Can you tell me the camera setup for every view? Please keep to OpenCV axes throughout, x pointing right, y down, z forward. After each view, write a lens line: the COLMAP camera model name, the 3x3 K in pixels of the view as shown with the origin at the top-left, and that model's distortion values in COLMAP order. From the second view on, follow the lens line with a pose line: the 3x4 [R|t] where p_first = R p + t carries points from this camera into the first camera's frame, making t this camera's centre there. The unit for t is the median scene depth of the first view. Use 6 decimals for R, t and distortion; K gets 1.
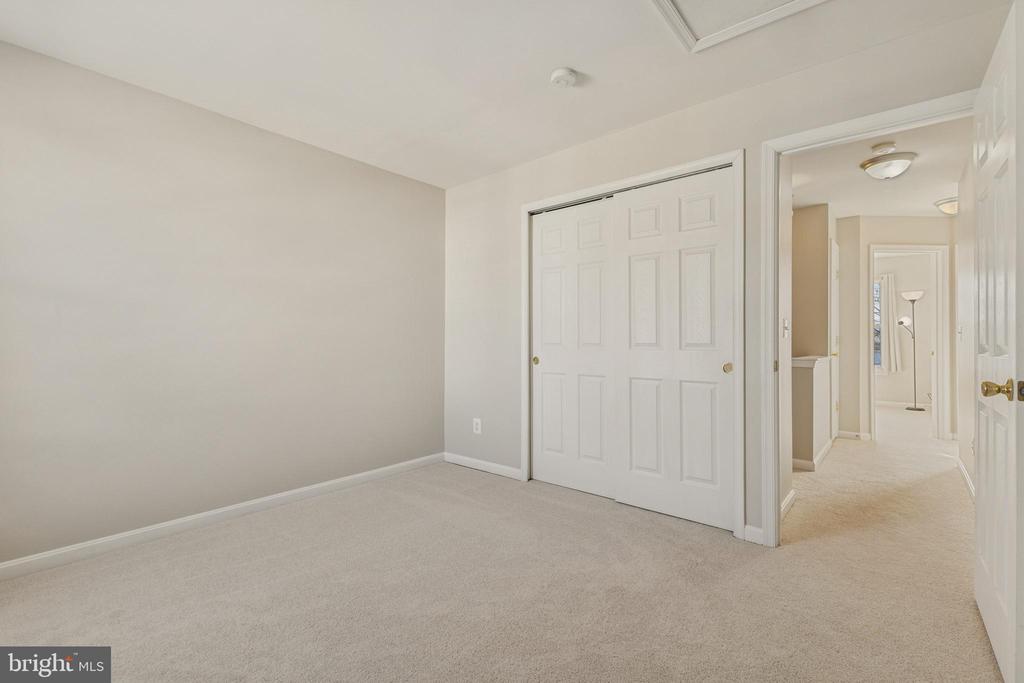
lens RADIAL K [[441.2, 0, 512.0], [0, 441.2, 341.5], [0, 0, 1]] dist [0.000765, 0.000060]
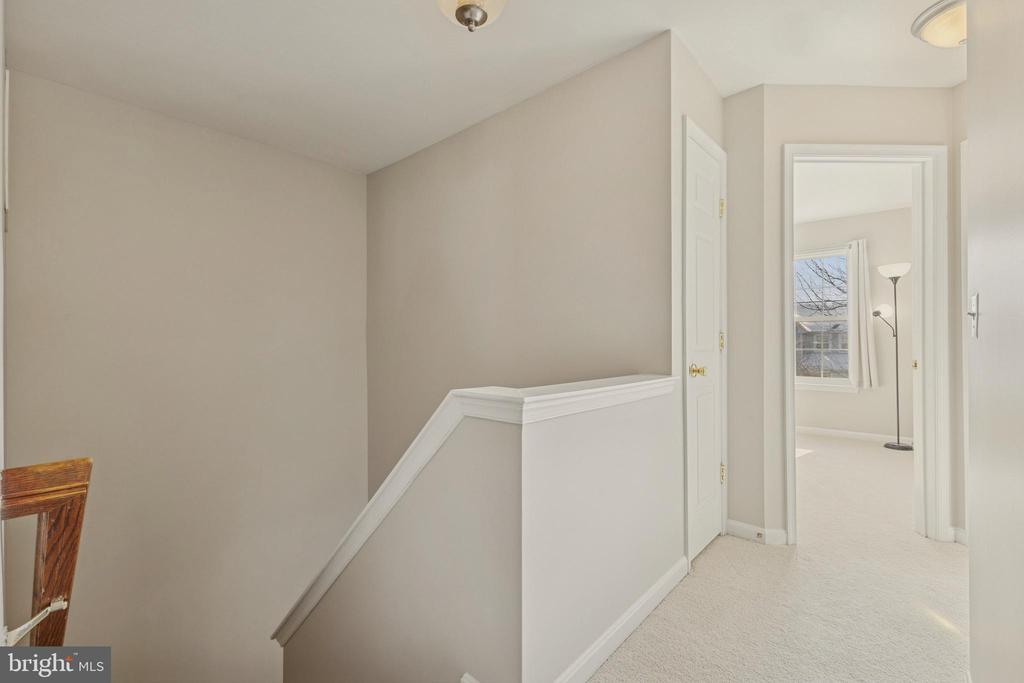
lens RADIAL K [[441.2, 0, 512.0], [0, 441.2, 341.5], [0, 0, 1]] dist [0.000765, 0.000060]
pose [[0.999977, 0.000685, -0.006679, 0.438934], [-0.000688, 1.000000, -0.000413, -0.000222], [0.006678, 0.000418, 0.999978, 0.436495]]
